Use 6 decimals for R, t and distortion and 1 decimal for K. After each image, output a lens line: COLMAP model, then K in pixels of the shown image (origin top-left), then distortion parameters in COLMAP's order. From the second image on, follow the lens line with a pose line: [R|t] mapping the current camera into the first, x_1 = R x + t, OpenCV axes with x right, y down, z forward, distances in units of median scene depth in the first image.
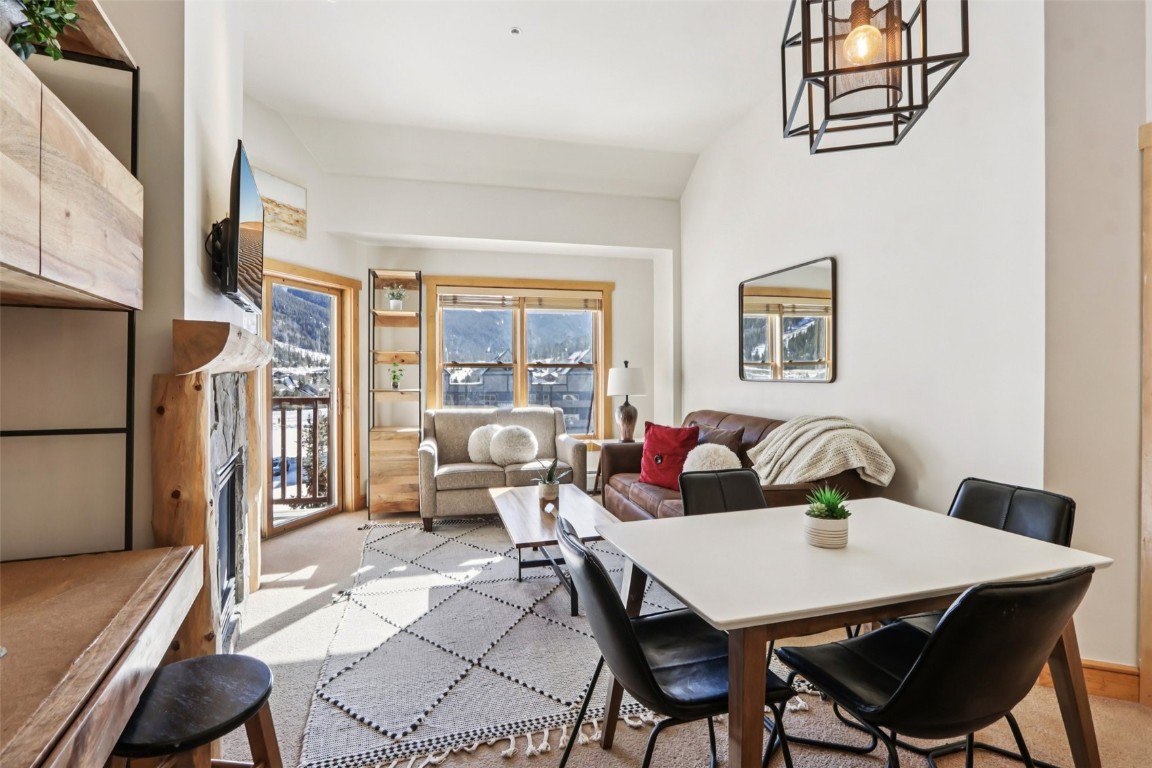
lens RADIAL K [[537.3, 0, 545.4], [0, 537.3, 372.8], [0, 0, 1]] dist [-0.000783, -0.000053]
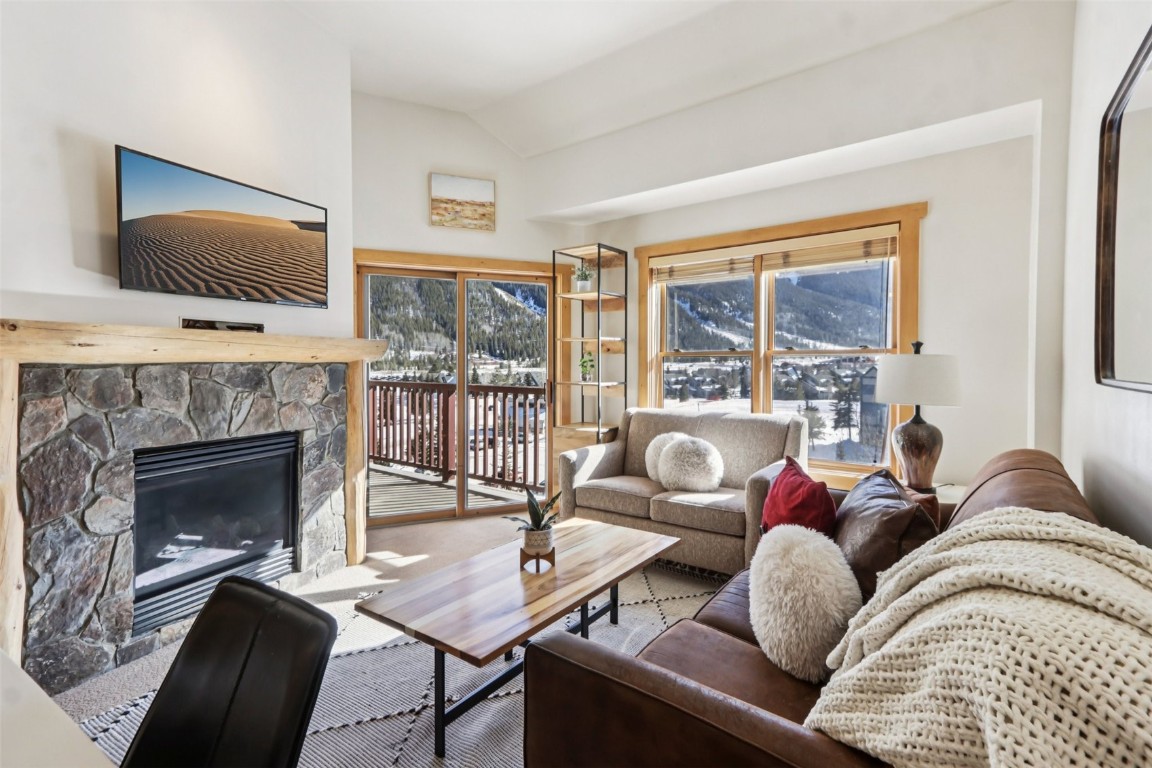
lens RADIAL K [[523.8, 0, 593.6], [0, 523.8, 369.3], [0, 0, 1]] dist [0.040116, 0.000025]
pose [[0.652764, 0.008928, -0.757509, 0.334488], [-0.000796, 0.999938, 0.011099, 0.000058], [0.757561, -0.006642, 0.652731, 0.385851]]
